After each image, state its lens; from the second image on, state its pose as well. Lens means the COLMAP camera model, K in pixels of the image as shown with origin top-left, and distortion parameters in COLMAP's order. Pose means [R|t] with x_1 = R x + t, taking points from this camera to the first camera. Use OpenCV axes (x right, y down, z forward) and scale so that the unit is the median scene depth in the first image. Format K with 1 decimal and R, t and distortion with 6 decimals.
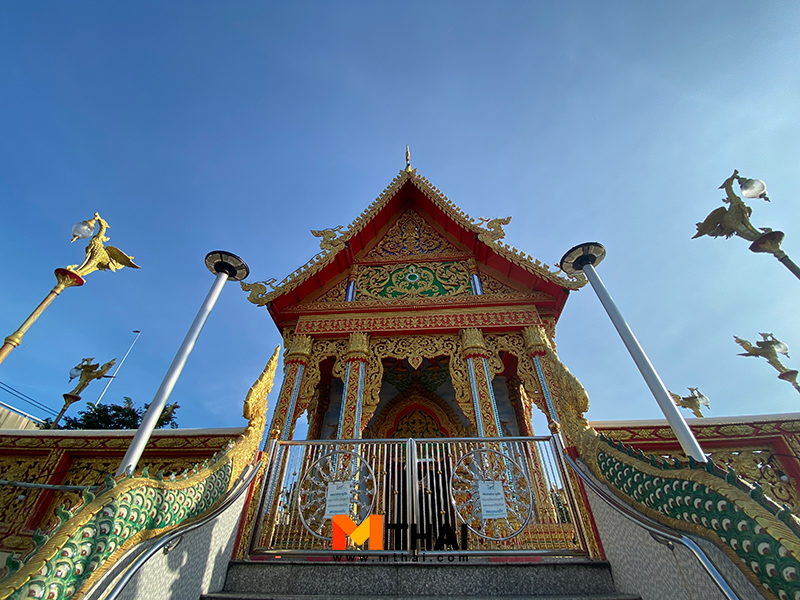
lens RADIAL K [[322.5, 0, 396.7], [0, 322.5, 298.4], [0, 0, 1]] dist [0.058697, -0.043159]
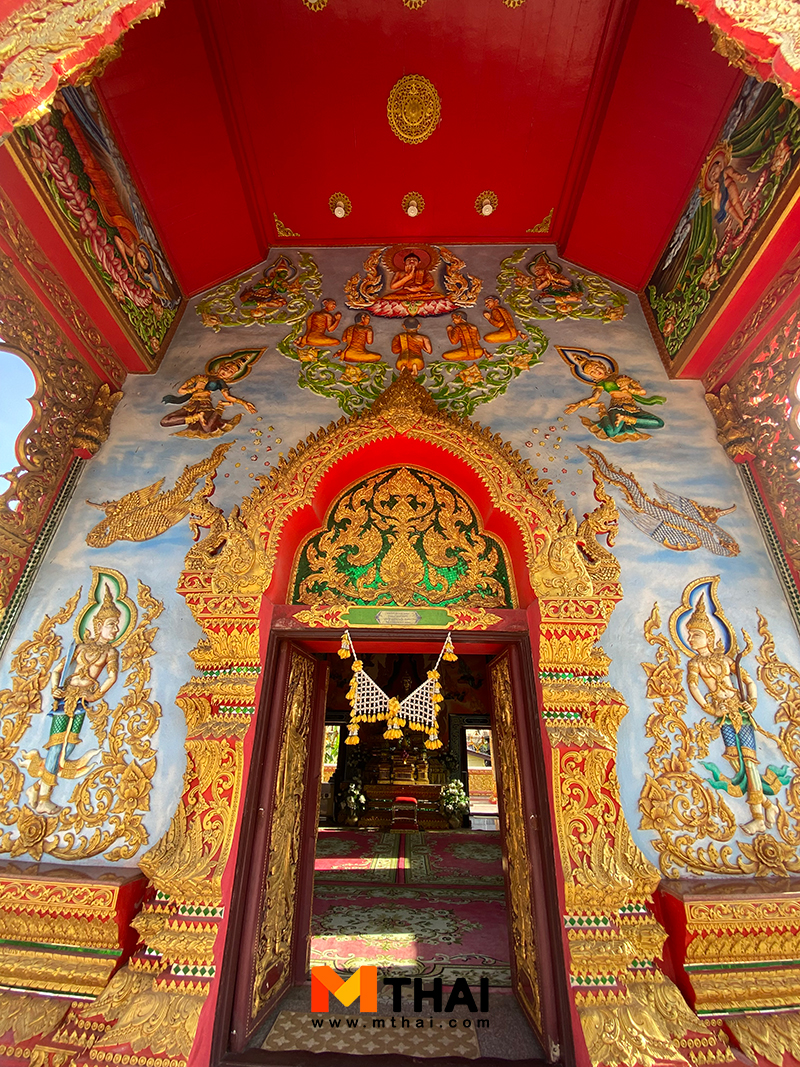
lens RADIAL K [[430.1, 0, 403.9], [0, 430.1, 541.1], [0, 0, 1]] dist [0.058697, -0.043159]
pose [[0.997873, 0.037249, 0.053493, 0.051601], [-0.050279, 0.962116, 0.267966, 0.357209], [-0.041485, -0.270086, 0.961942, 0.717083]]
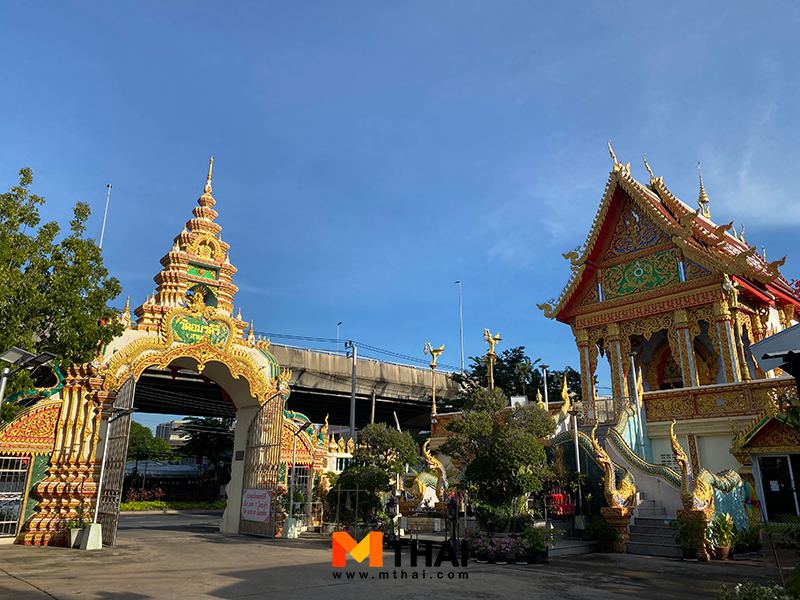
lens RADIAL K [[616.9, 0, 382.7], [0, 616.9, 298.6], [0, 0, 1]] dist [-0.000651, -0.002226]
pose [[0.707410, -0.207052, -0.675796, 1.196235], [0.460498, 0.860364, 0.218440, -1.210959], [0.536202, -0.465729, 0.703977, -1.770807]]
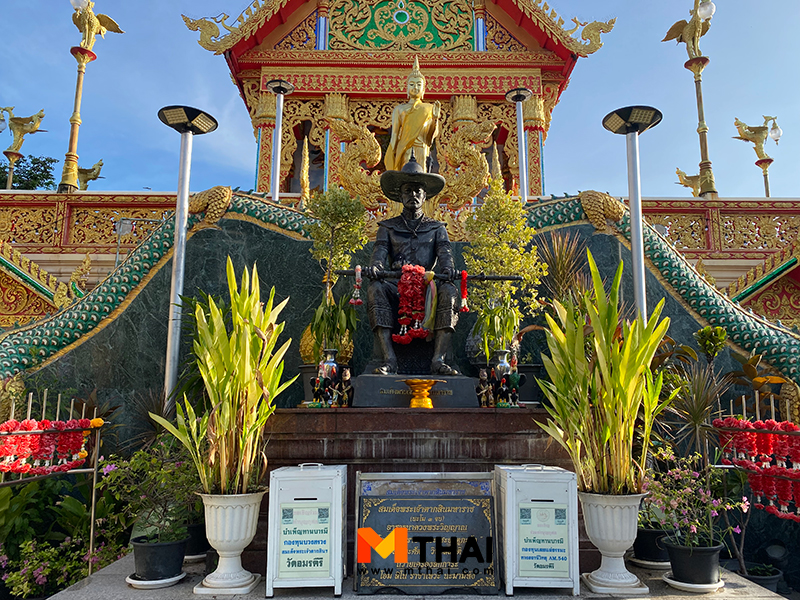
lens RADIAL K [[613.1, 0, 400.0], [0, 613.1, 300.0], [0, 0, 1]] dist [0.066197, -0.118993]
pose [[0.996168, 0.014746, 0.086205, -0.080447], [-0.056814, 0.858487, 0.509678, -0.266376], [-0.066490, -0.512623, 0.856036, -0.692857]]
